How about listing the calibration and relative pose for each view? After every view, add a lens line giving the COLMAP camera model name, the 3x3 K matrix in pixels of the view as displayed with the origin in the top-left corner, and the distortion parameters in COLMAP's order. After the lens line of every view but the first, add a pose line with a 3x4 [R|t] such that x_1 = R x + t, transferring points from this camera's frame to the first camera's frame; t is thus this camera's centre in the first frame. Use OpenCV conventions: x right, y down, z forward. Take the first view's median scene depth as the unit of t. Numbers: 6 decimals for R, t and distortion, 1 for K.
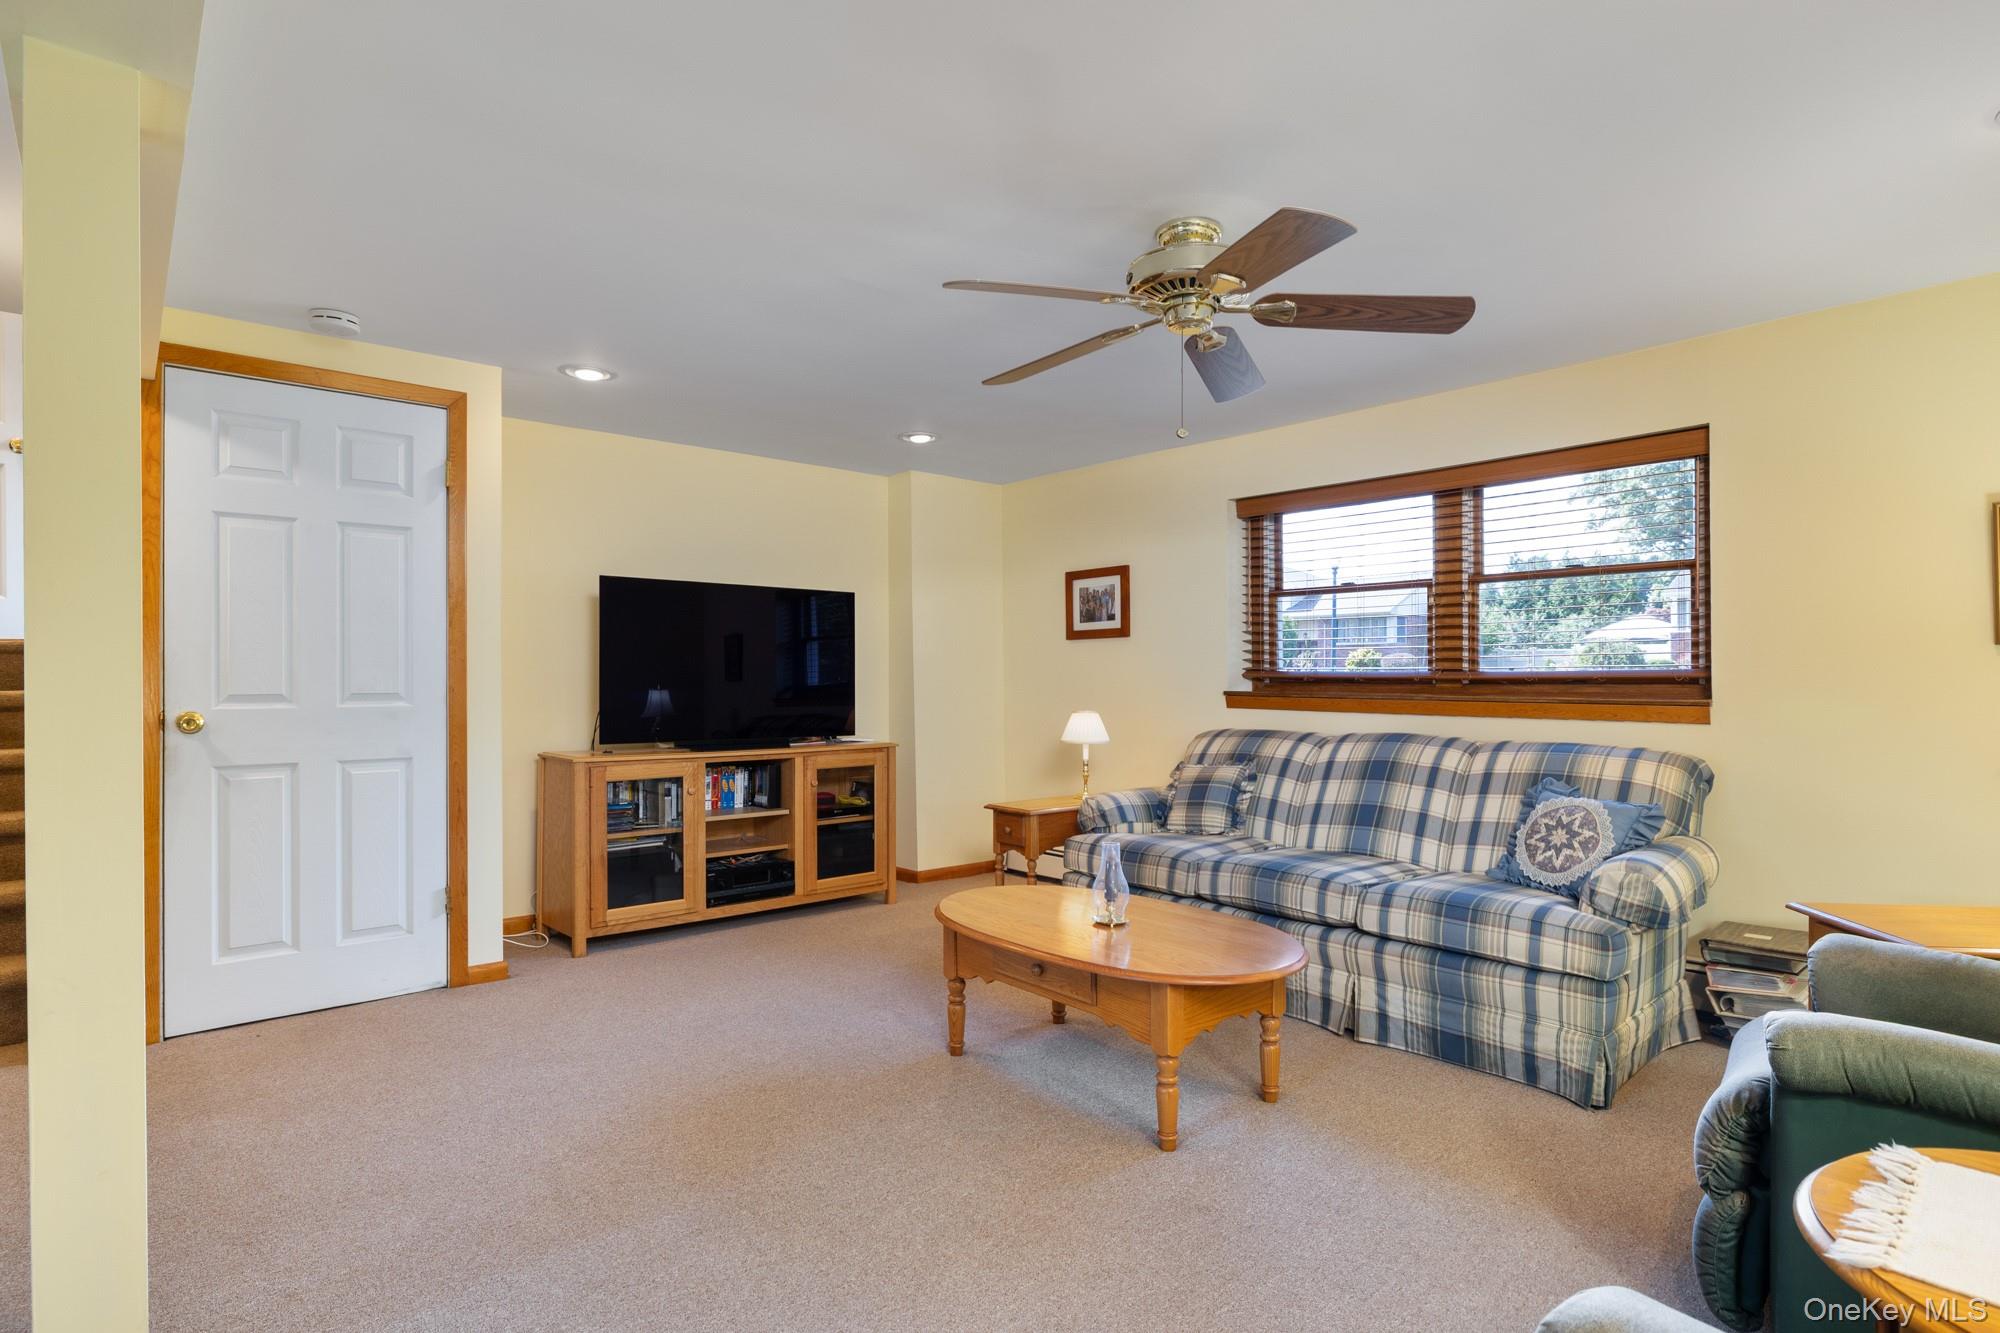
lens RADIAL K [[1008.2, 0, 995.4], [0, 1008.2, 665.1], [0, 0, 1]] dist [-0.006131, 0.000030]
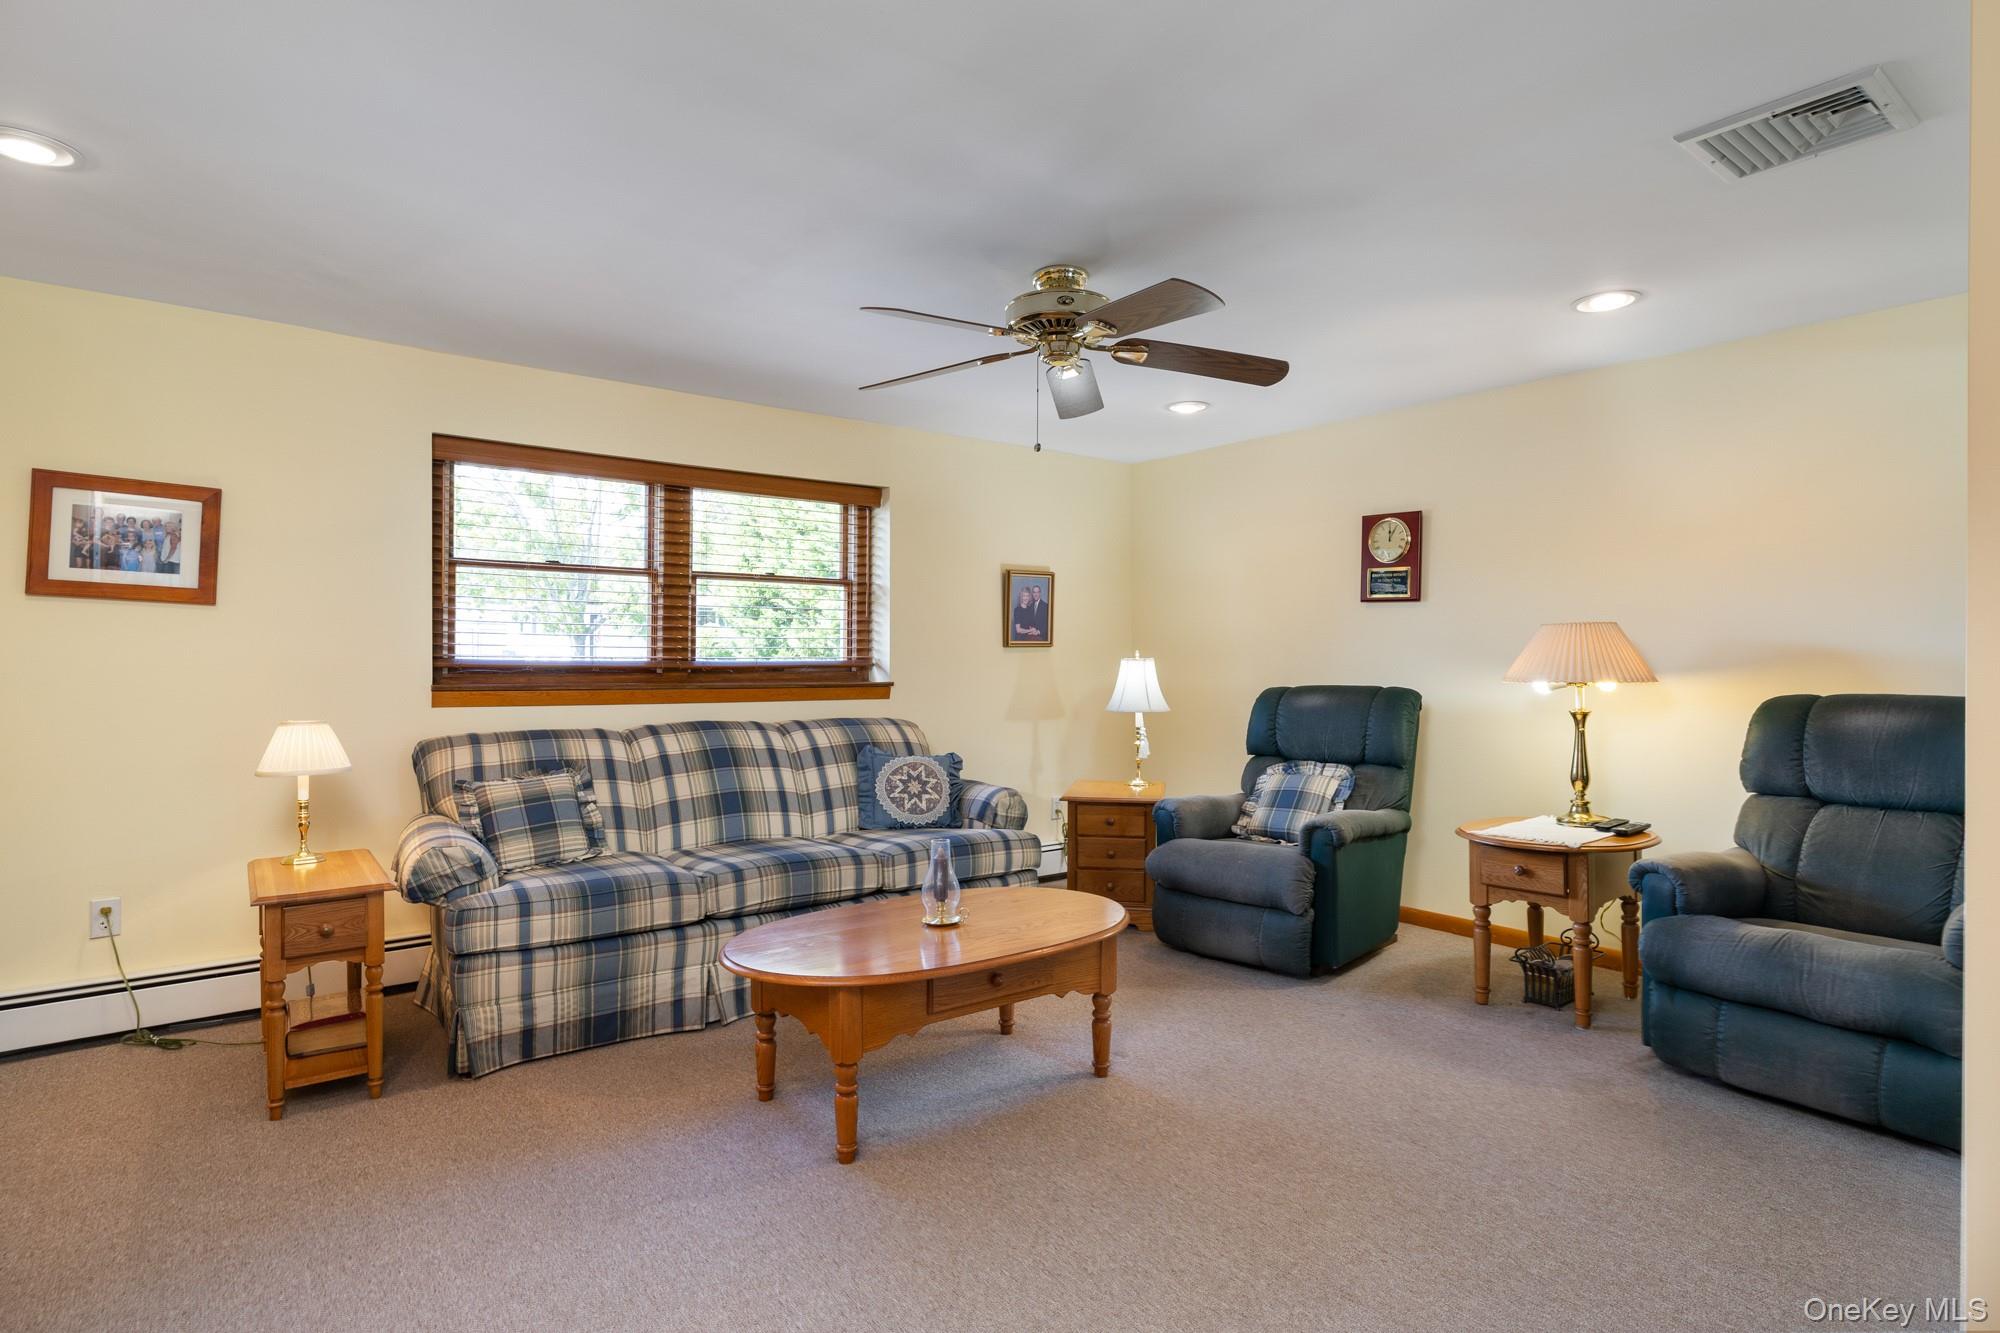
lens RADIAL K [[1008.2, 0, 995.4], [0, 1008.2, 665.1], [0, 0, 1]] dist [-0.006131, 0.000030]
pose [[0.083250, -0.007792, 0.996498, -0.557581], [-0.016172, 0.999827, 0.009169, -0.003834], [-0.996397, -0.016879, 0.083110, 0.573902]]
